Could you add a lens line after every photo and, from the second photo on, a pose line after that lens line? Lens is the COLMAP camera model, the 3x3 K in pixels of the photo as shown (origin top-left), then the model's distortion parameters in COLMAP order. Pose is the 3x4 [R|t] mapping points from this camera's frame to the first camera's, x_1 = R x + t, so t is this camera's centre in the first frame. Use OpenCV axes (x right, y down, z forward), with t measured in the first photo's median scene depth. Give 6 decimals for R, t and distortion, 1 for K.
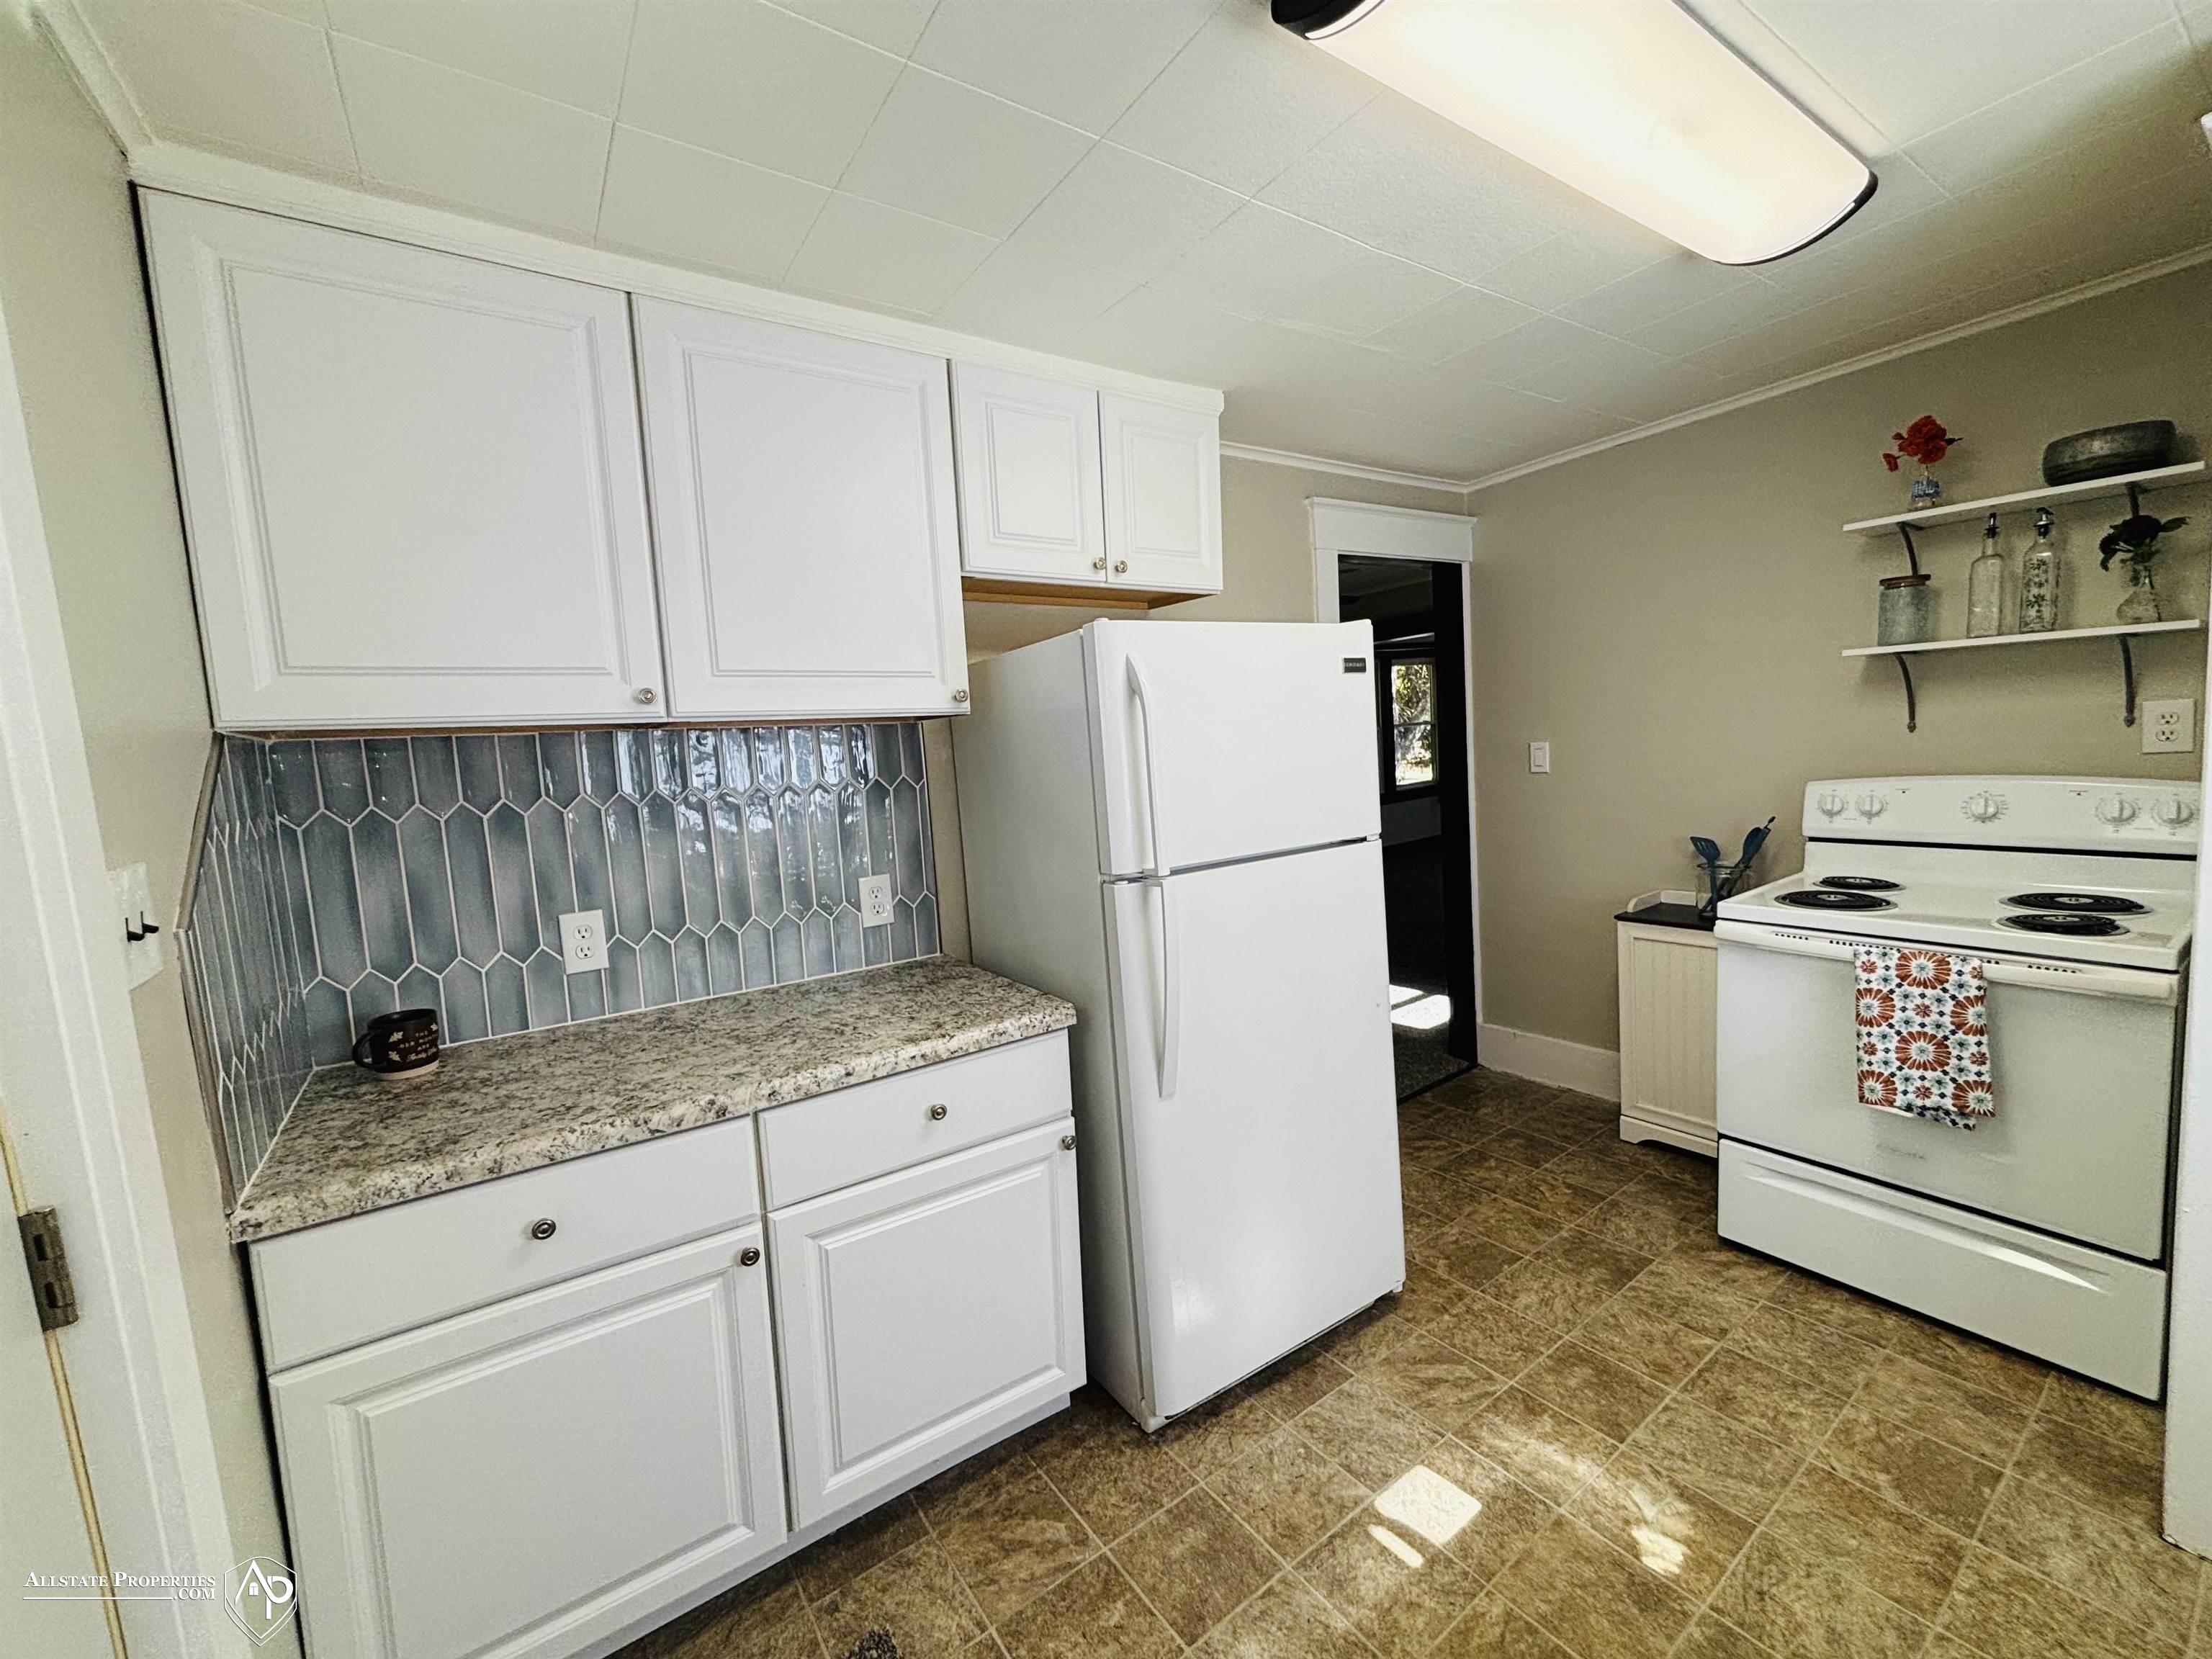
lens RADIAL K [[887.7, 0, 1095.9], [0, 887.7, 831.7], [0, 0, 1]] dist [0.008257, -0.000294]
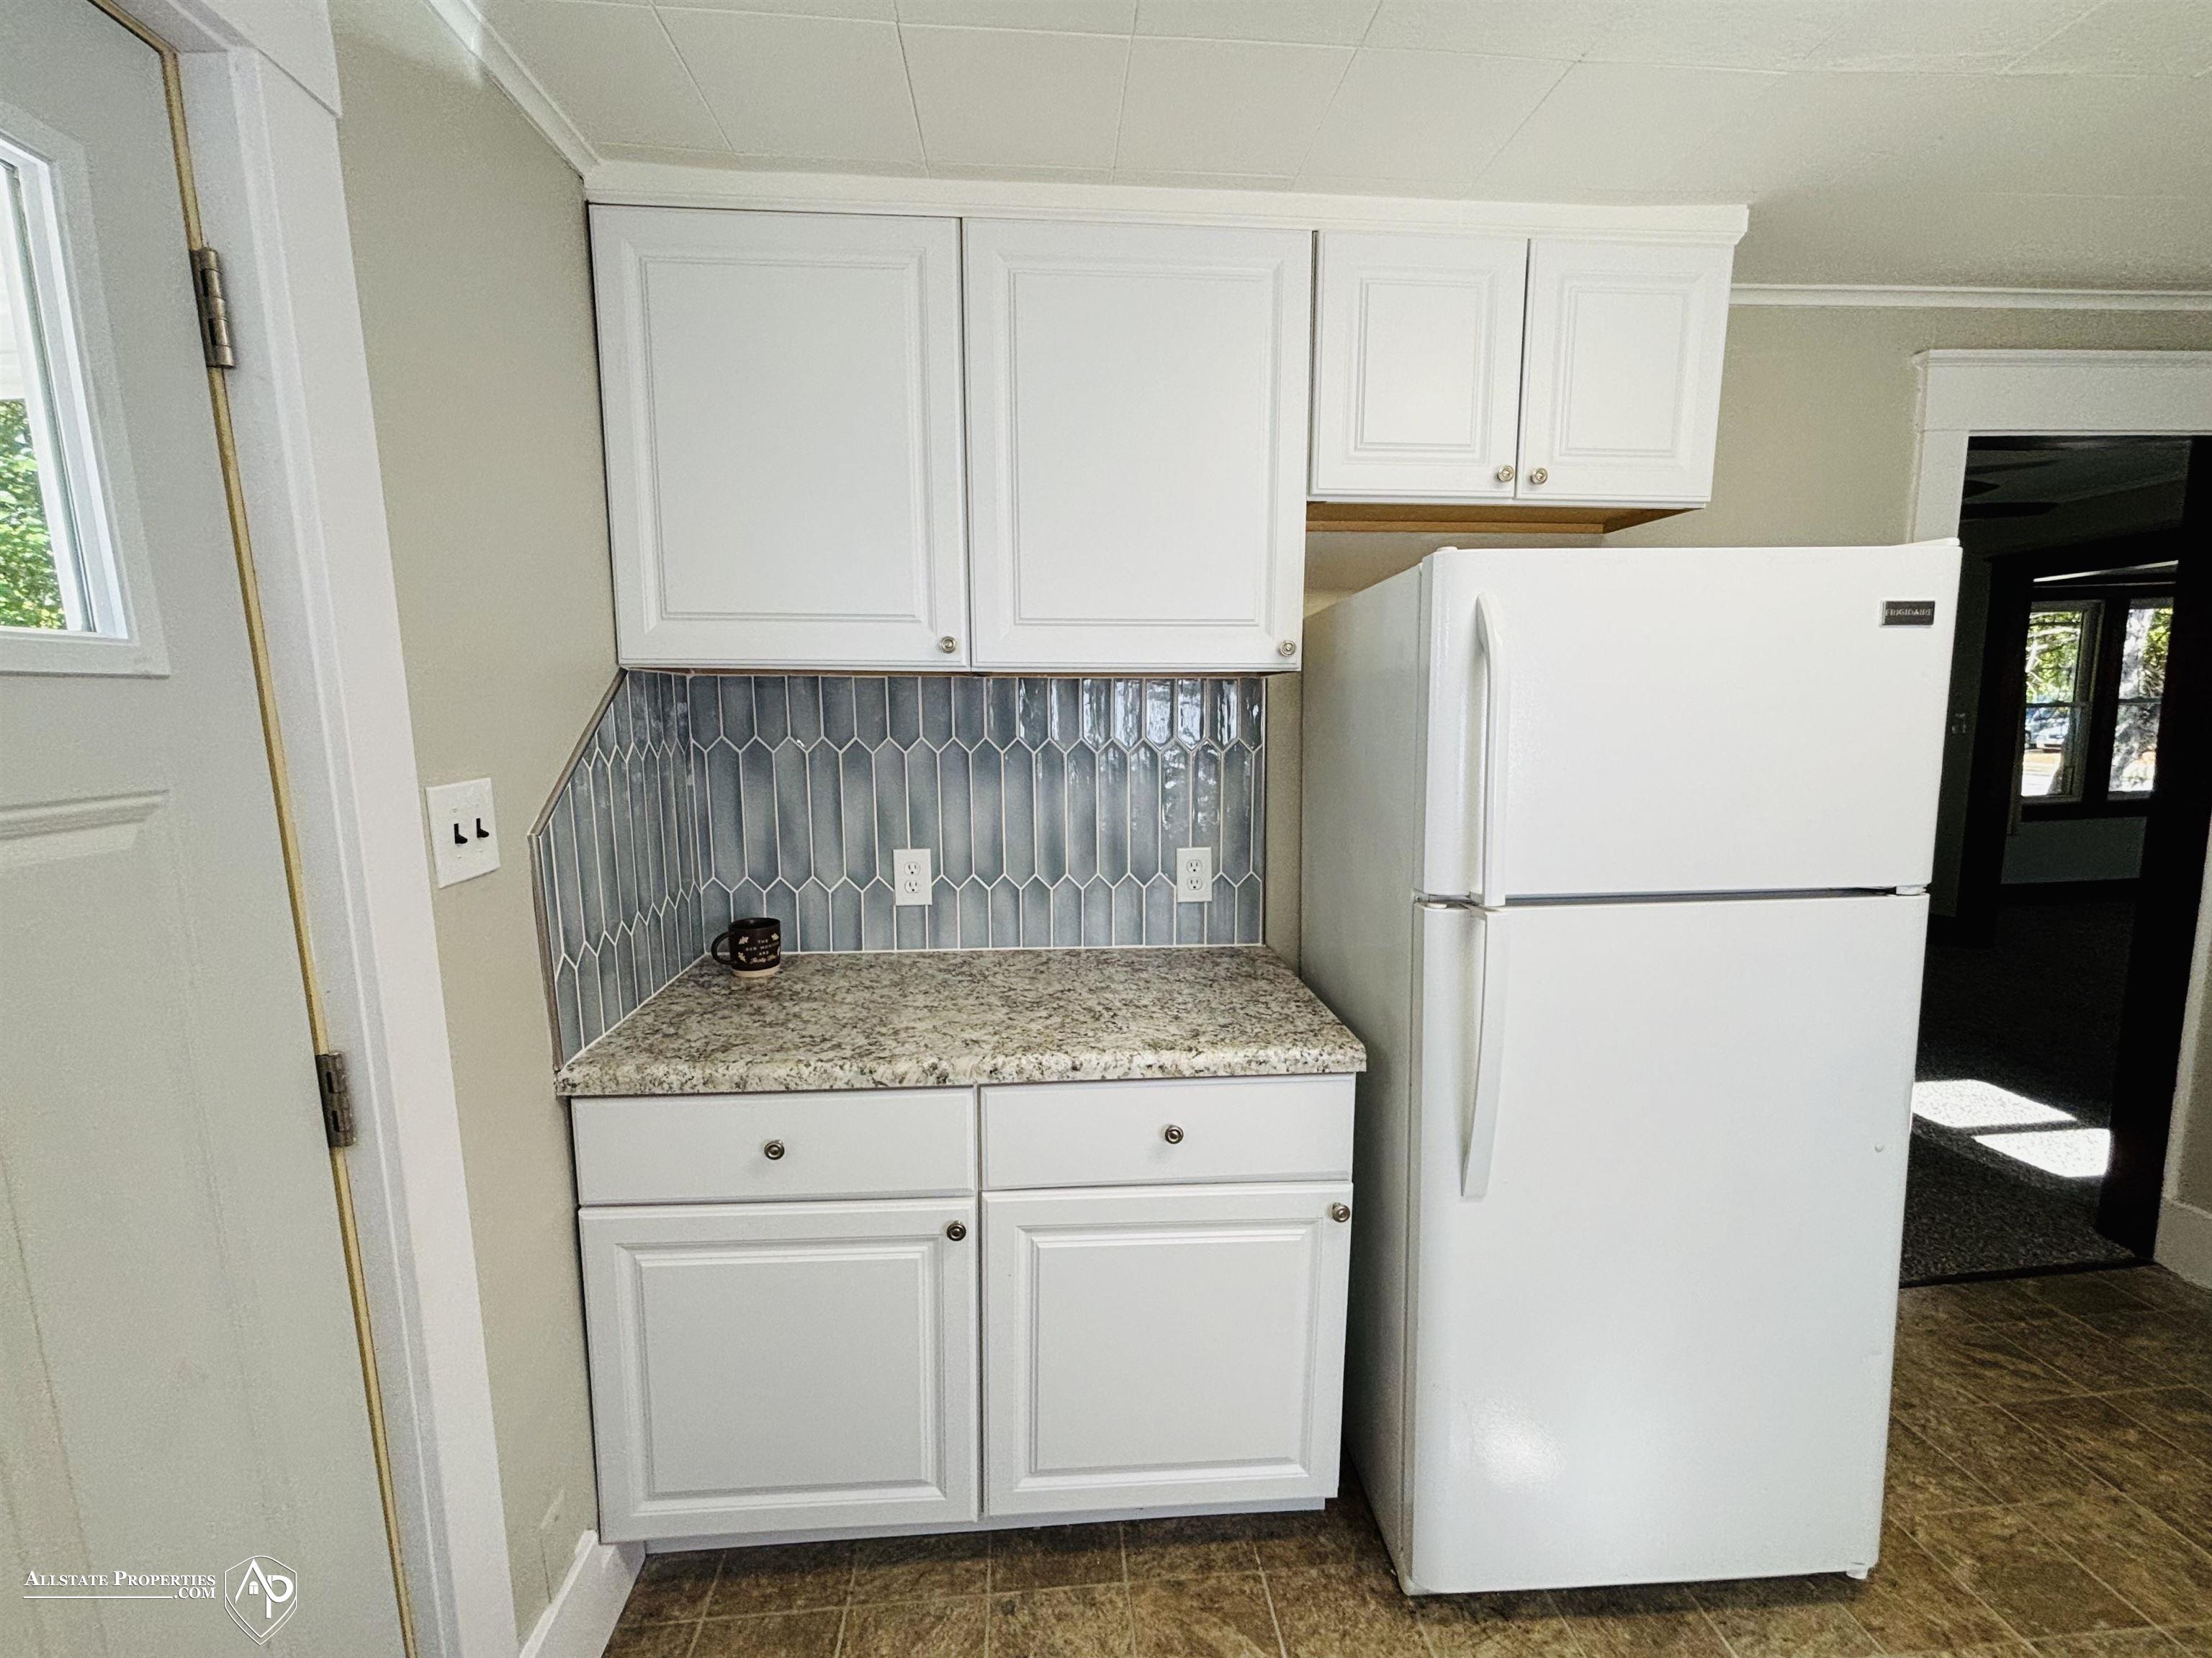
lens RADIAL K [[920.7, 0, 1106.0], [0, 920.7, 829.0], [0, 0, 1]] dist [0.007807, -0.000968]
pose [[0.867913, 0.117774, -0.482553, 0.151162], [-0.092901, 0.992830, 0.075223, -0.038016], [0.487952, -0.020458, 0.872631, 0.175437]]
